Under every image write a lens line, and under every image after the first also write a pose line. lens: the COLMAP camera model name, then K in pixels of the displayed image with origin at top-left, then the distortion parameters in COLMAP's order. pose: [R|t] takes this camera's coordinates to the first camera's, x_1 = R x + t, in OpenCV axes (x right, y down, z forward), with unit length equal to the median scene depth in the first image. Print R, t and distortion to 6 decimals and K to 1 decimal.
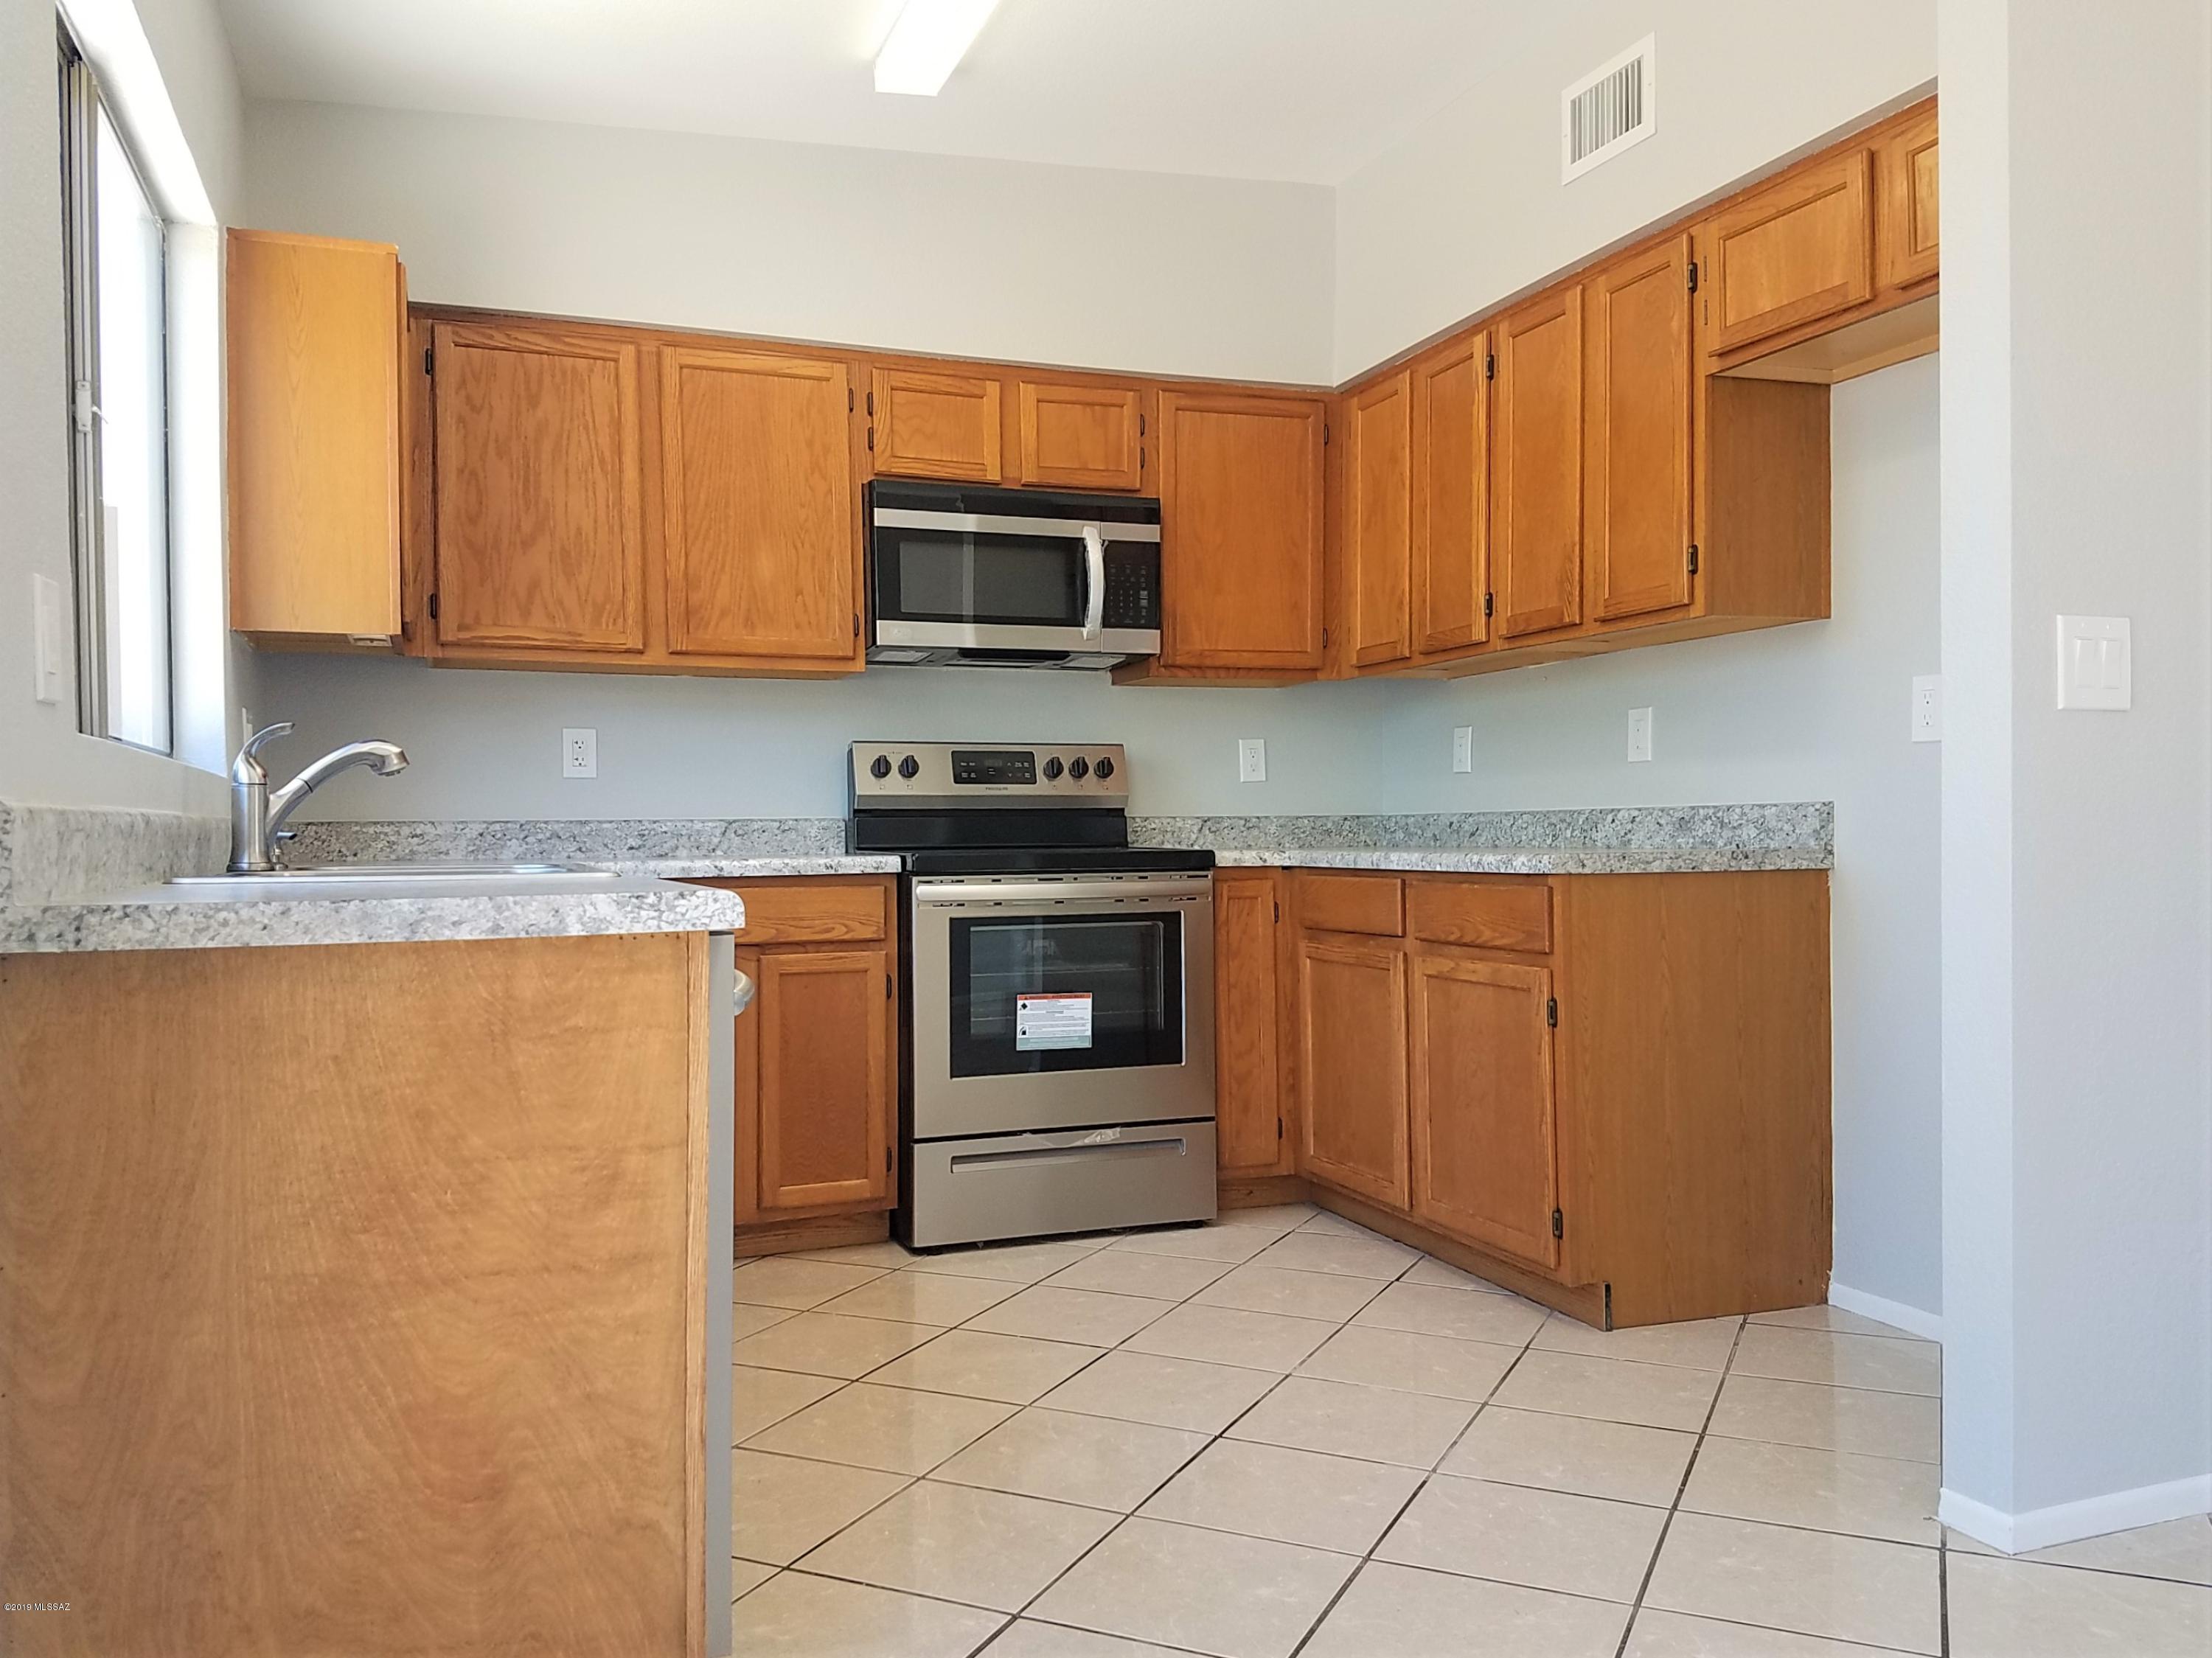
lens RADIAL K [[1738.3, 0, 1099.6], [0, 1738.3, 844.3], [0, 0, 1]] dist [0.271196, -0.538575]
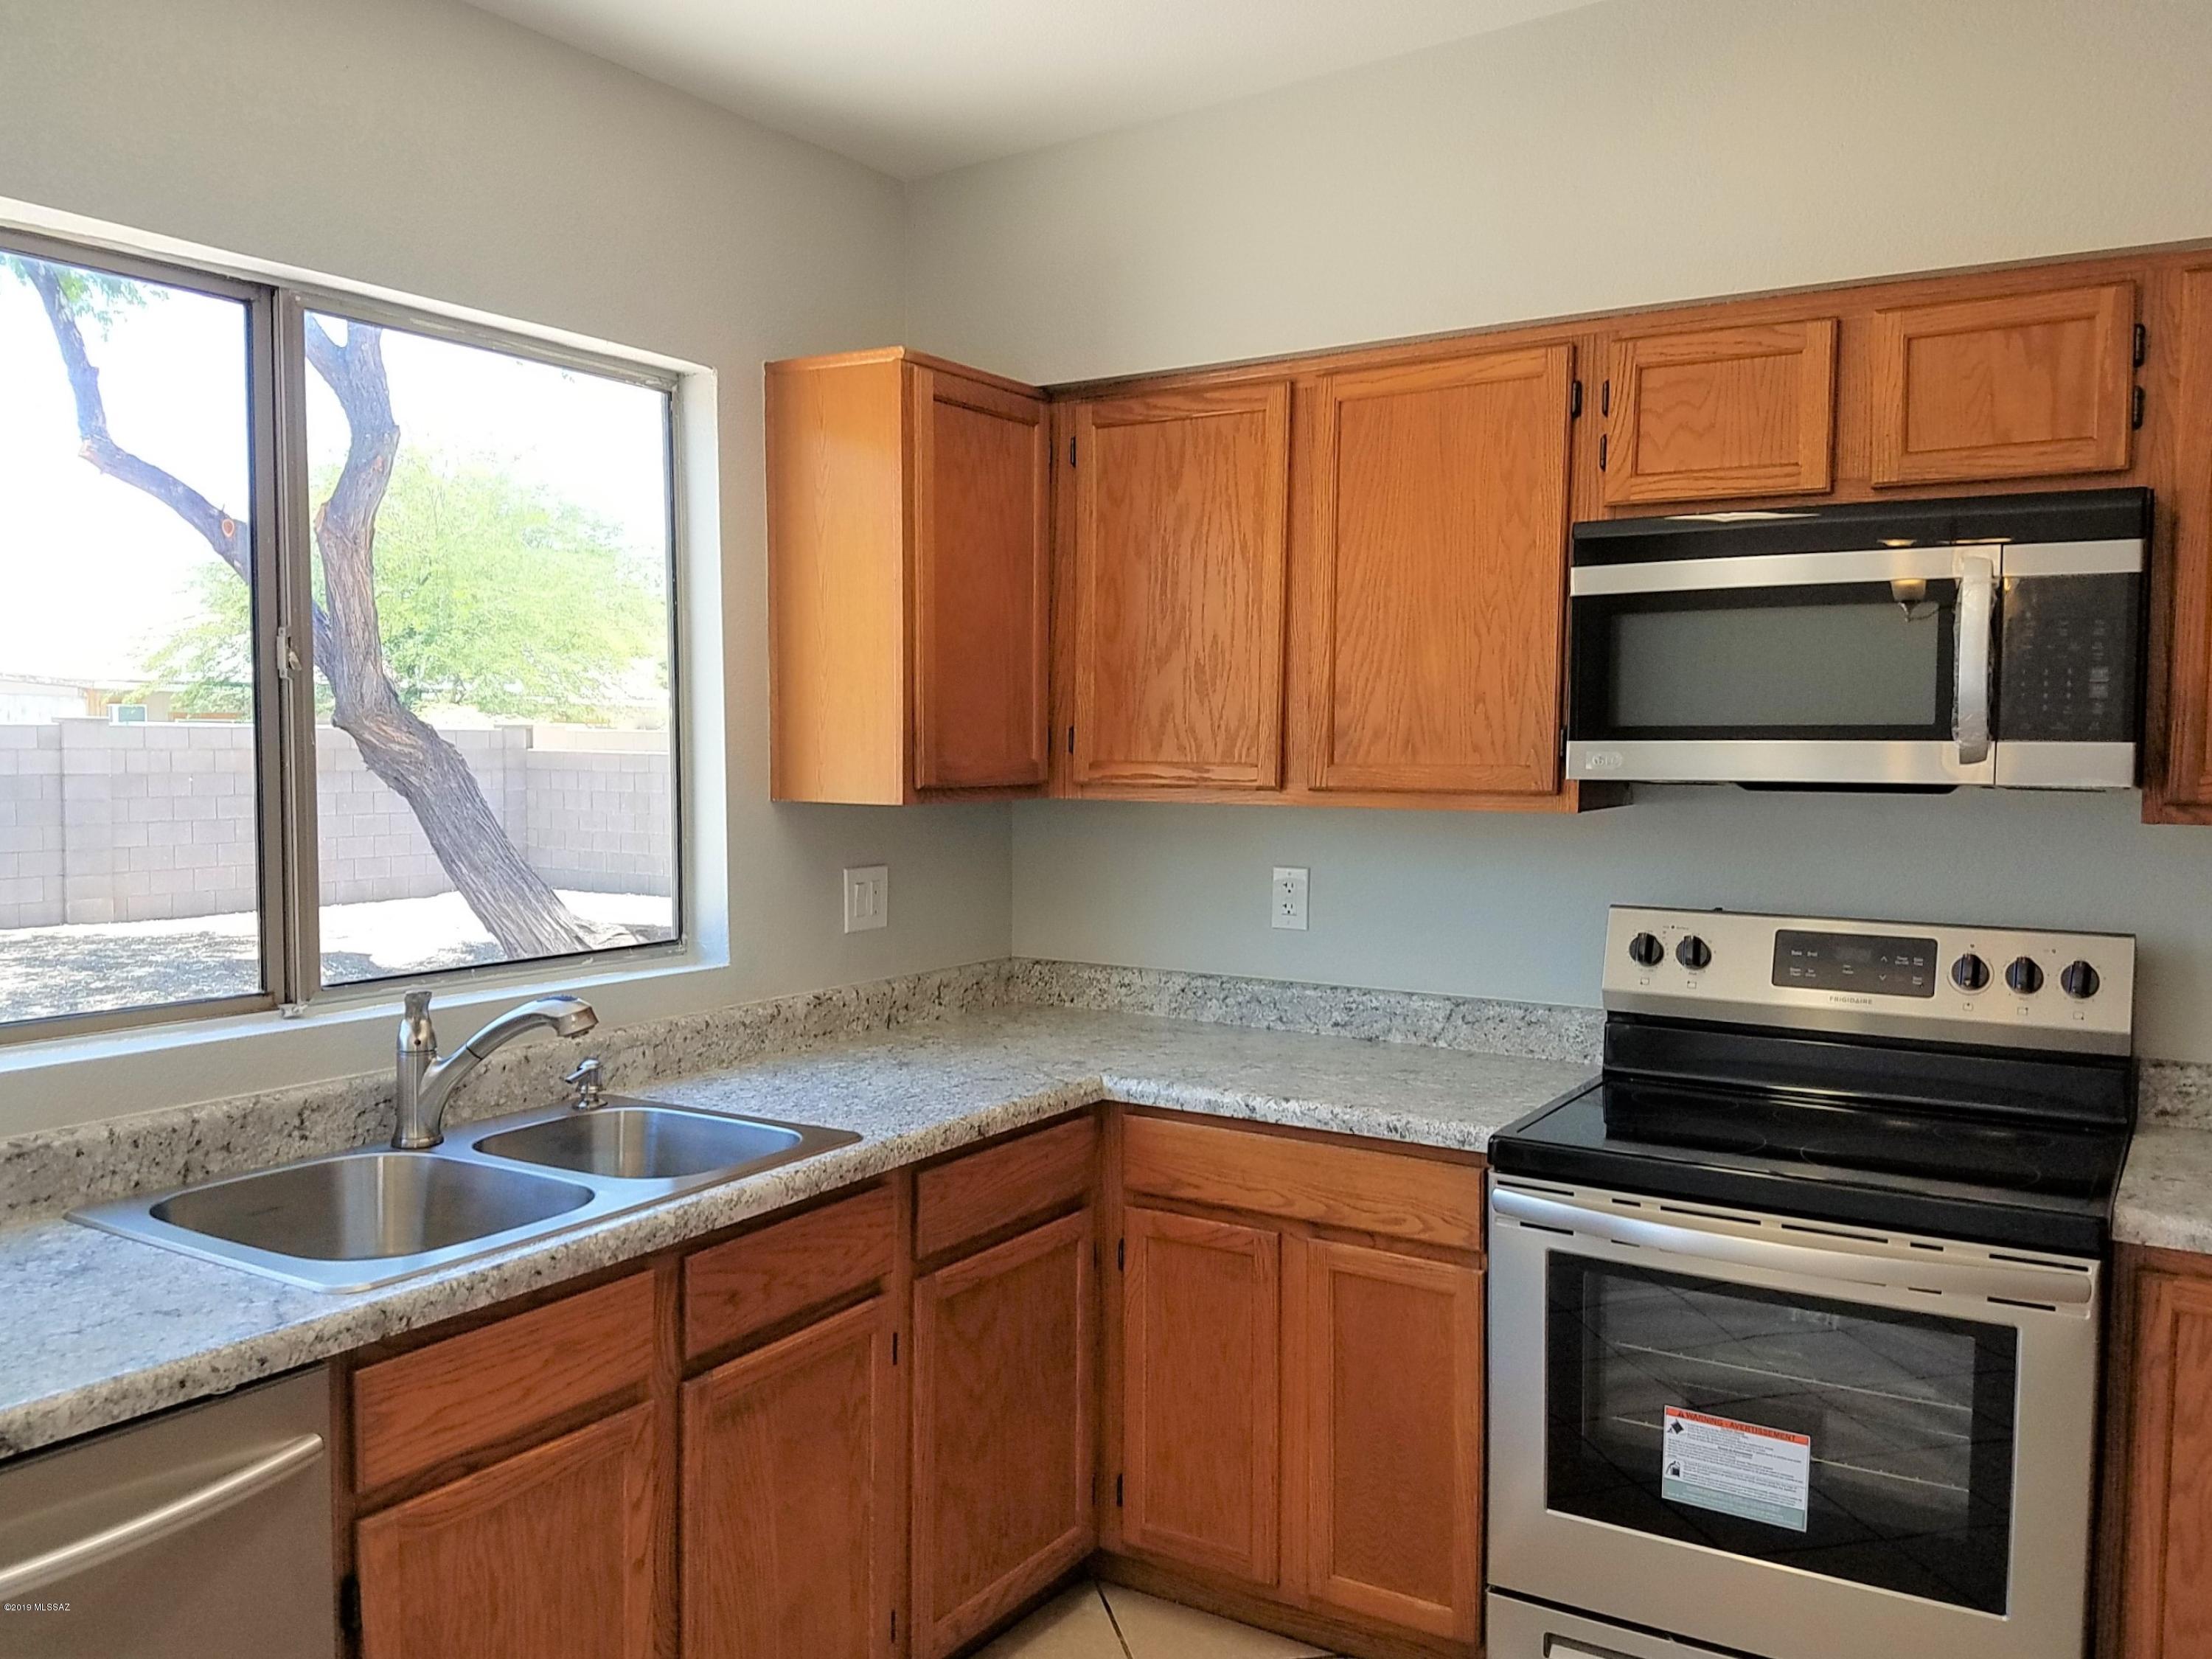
lens RADIAL K [[1738.4, 0, 1099.6], [0, 1738.4, 844.8], [0, 0, 1]] dist [0.271196, -0.538575]
pose [[0.602957, 0.063501, -0.795243, 0.288158], [-0.018195, 0.997662, 0.065869, -0.129256], [0.797566, -0.025247, 0.602703, 0.468135]]
